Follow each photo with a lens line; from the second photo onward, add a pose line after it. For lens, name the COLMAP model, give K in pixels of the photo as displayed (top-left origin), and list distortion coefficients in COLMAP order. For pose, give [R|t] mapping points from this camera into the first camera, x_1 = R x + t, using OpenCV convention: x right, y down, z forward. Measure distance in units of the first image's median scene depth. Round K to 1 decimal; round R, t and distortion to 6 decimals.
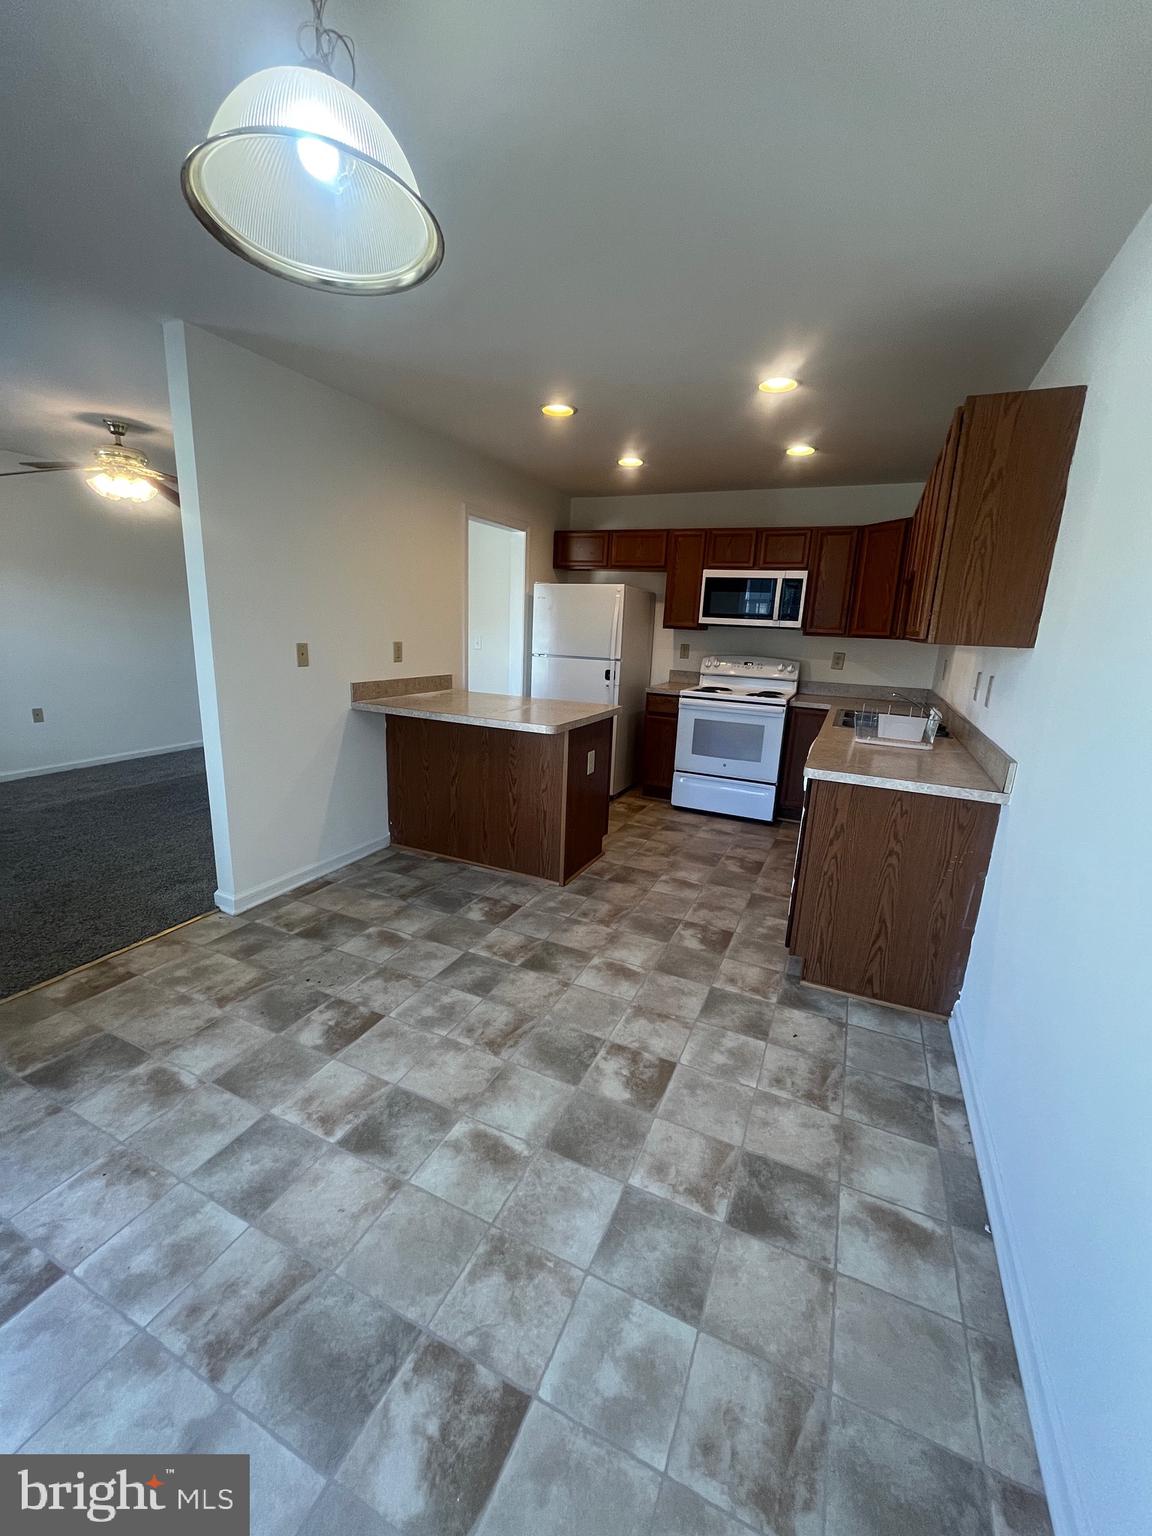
lens RADIAL K [[617.4, 0, 569.5], [0, 617.4, 768.1], [0, 0, 1]] dist [-0.002894, -0.000142]
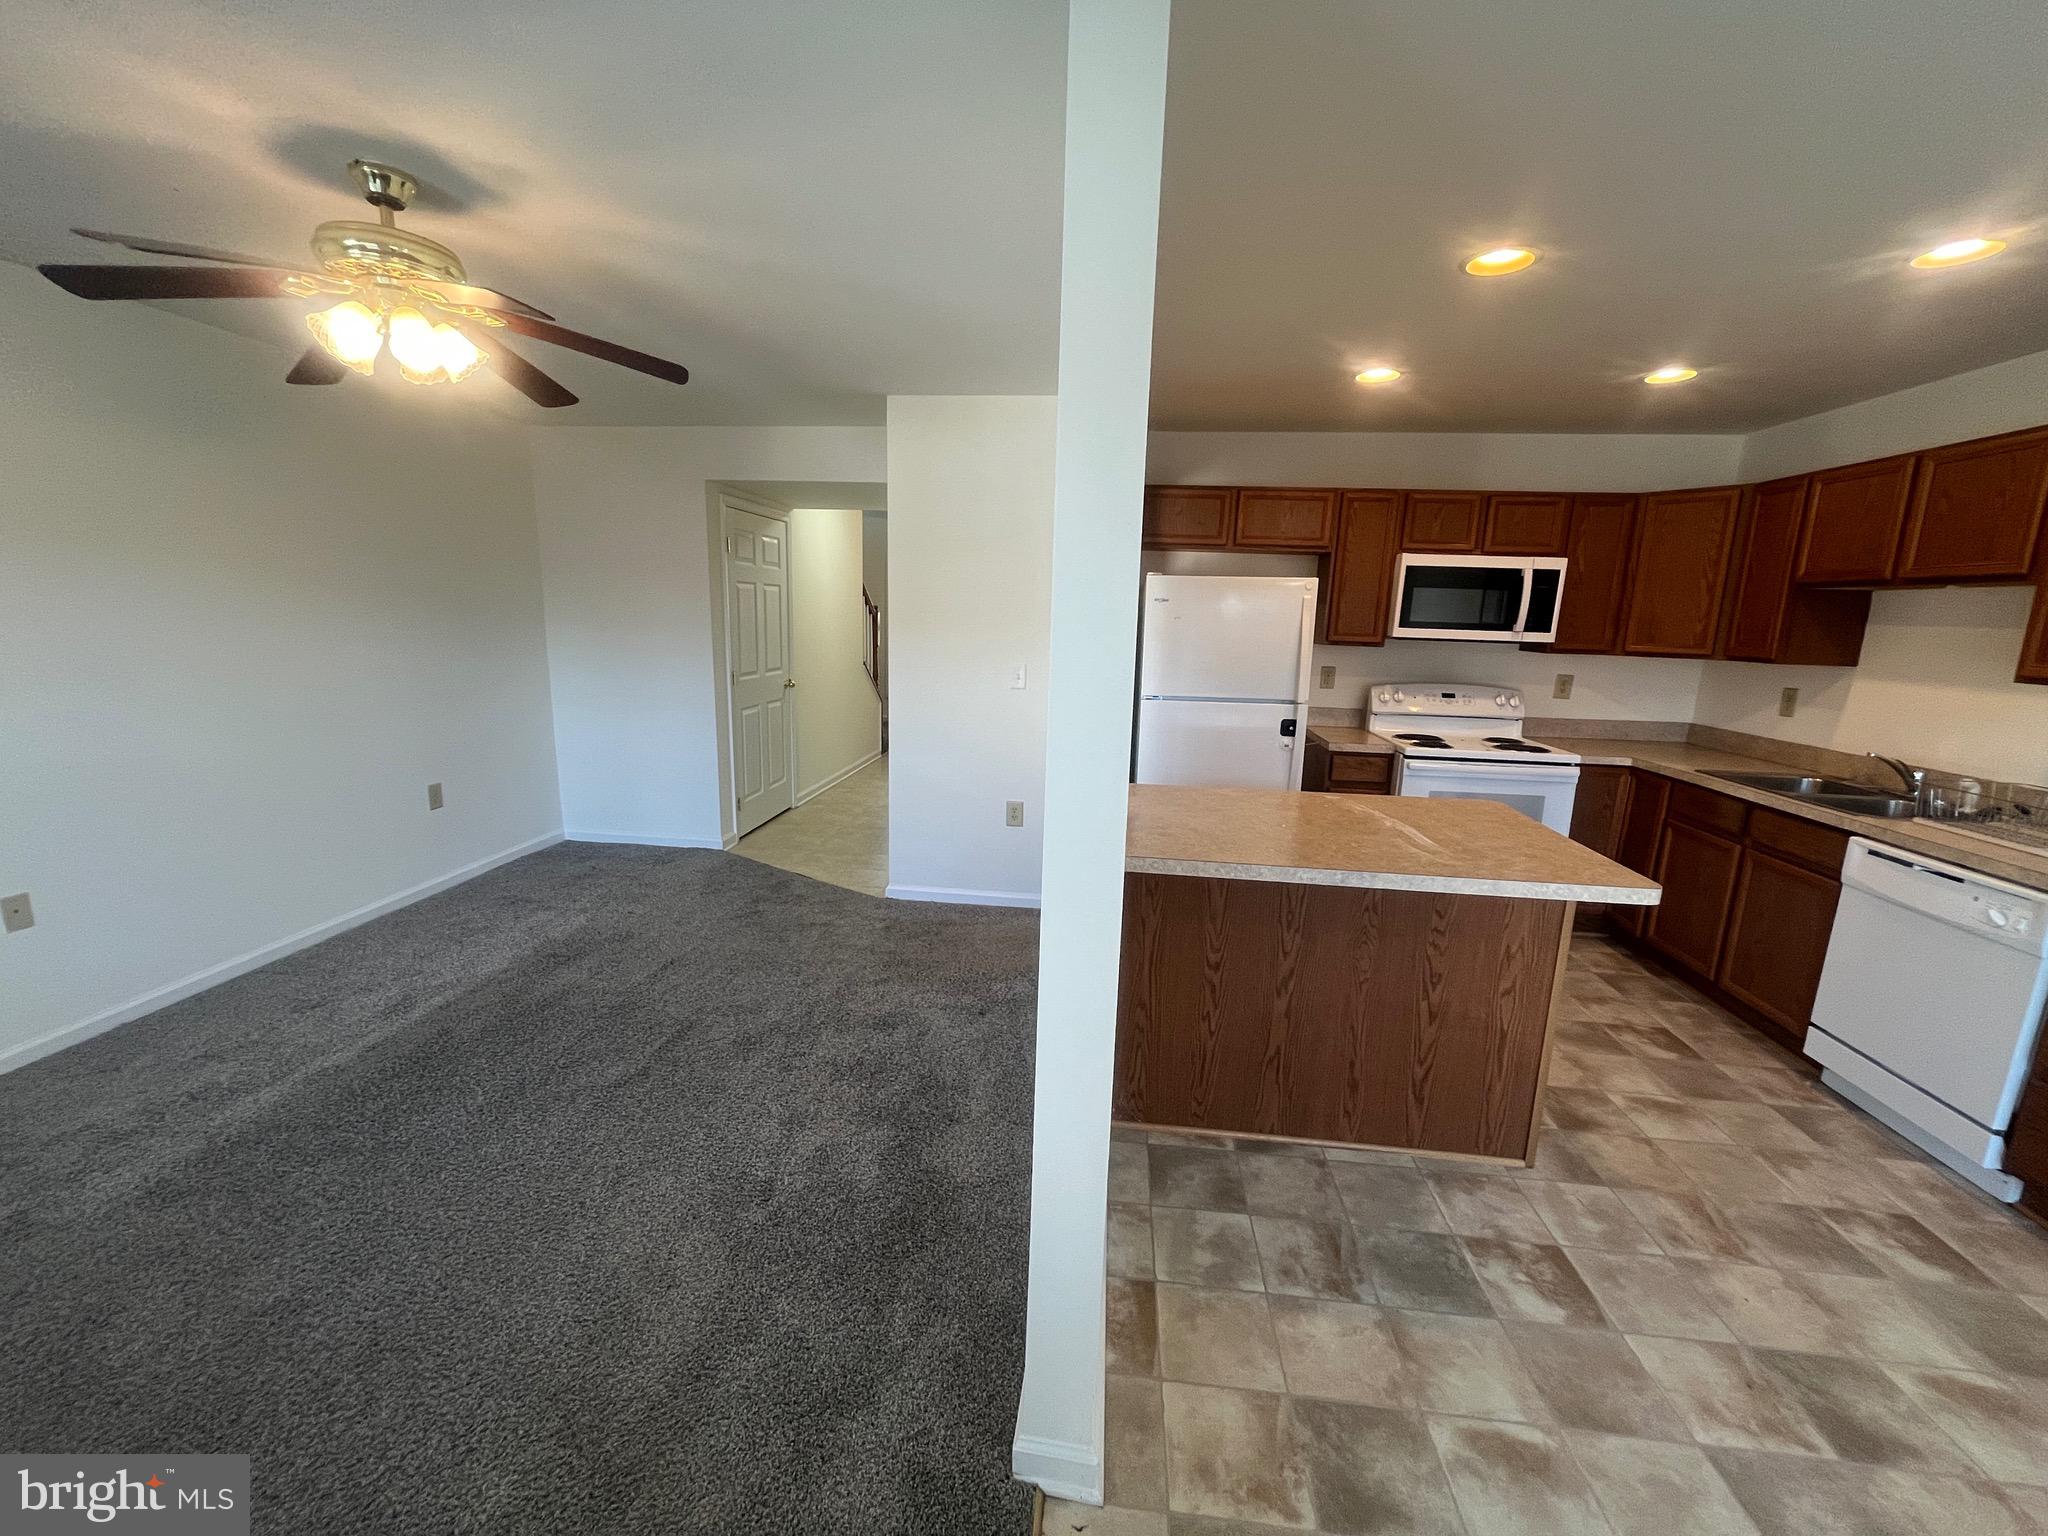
lens RADIAL K [[823.2, 0, 1024.1], [0, 823.2, 772.5], [0, 0, 1]] dist [-0.002894, -0.000142]
pose [[0.948919, -0.075479, 0.306359, -0.575664], [0.083879, 0.996373, -0.014328, -0.158548], [-0.304166, 0.039293, 0.951808, 0.432770]]
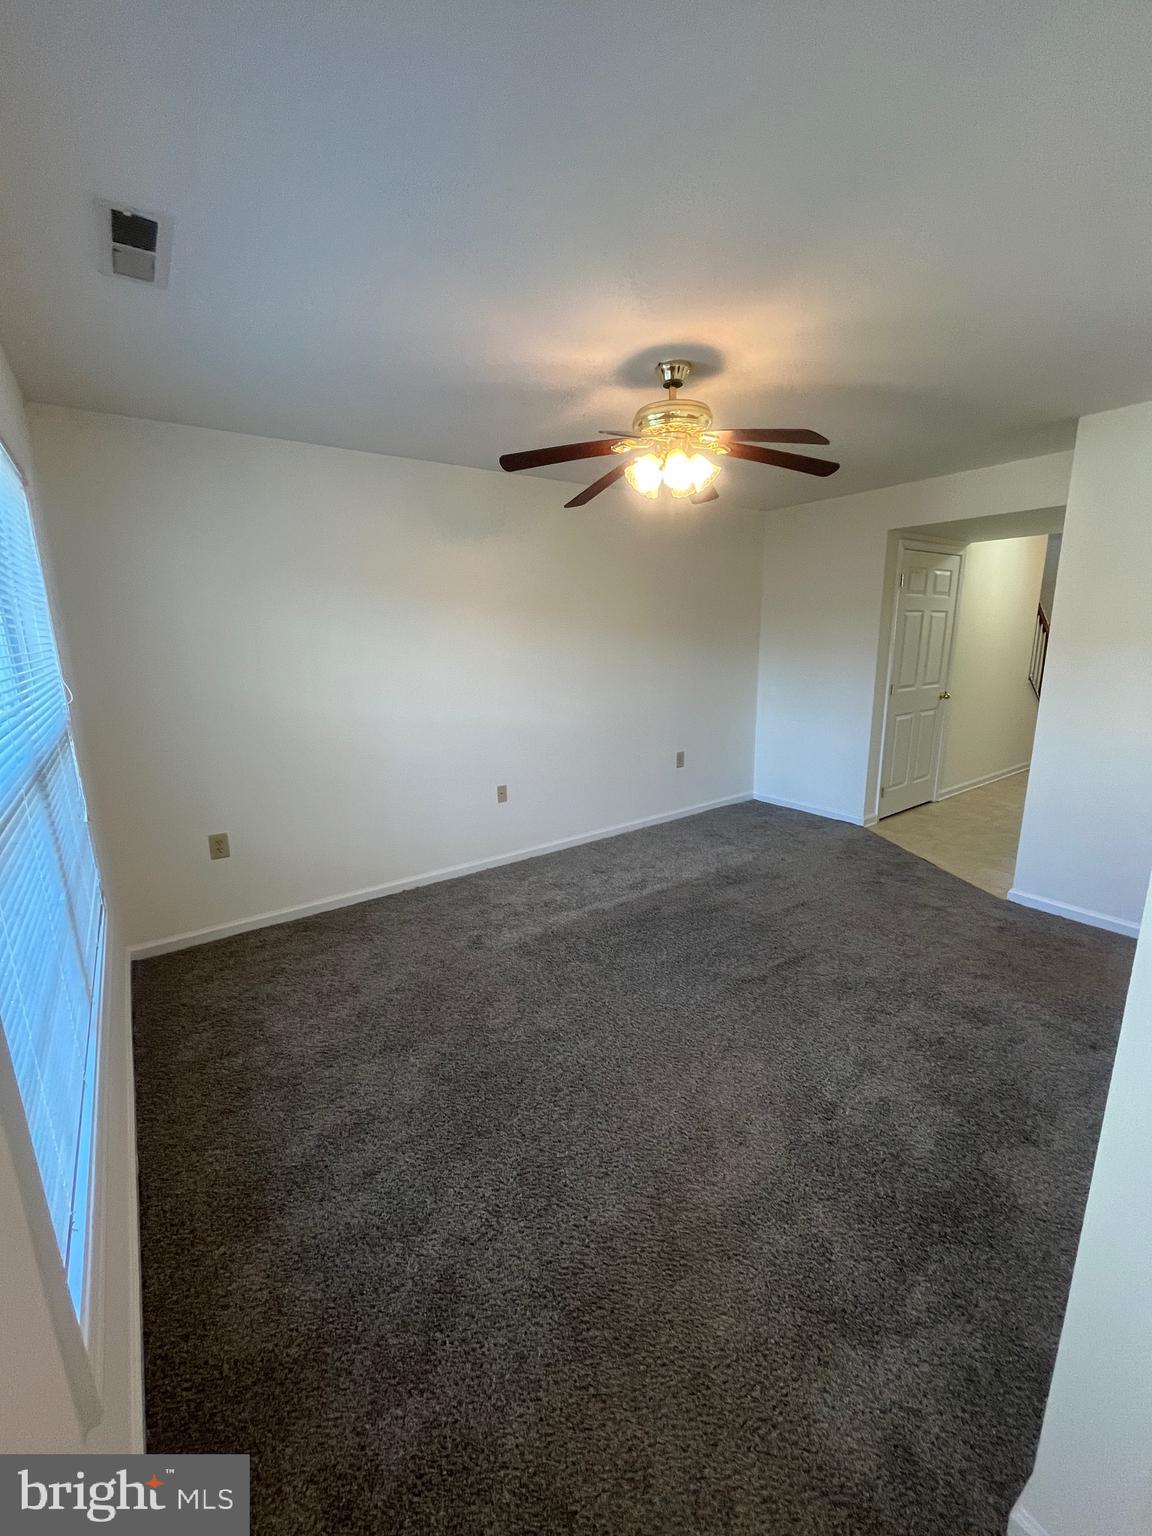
lens RADIAL K [[617.4, 0, 569.5], [0, 617.4, 768.1], [0, 0, 1]] dist [-0.002894, -0.000142]
pose [[0.867666, 0.050151, -0.494612, -0.537162], [-0.061659, 0.998073, -0.006965, -0.167822], [0.493309, 0.036541, 0.869086, 0.466557]]
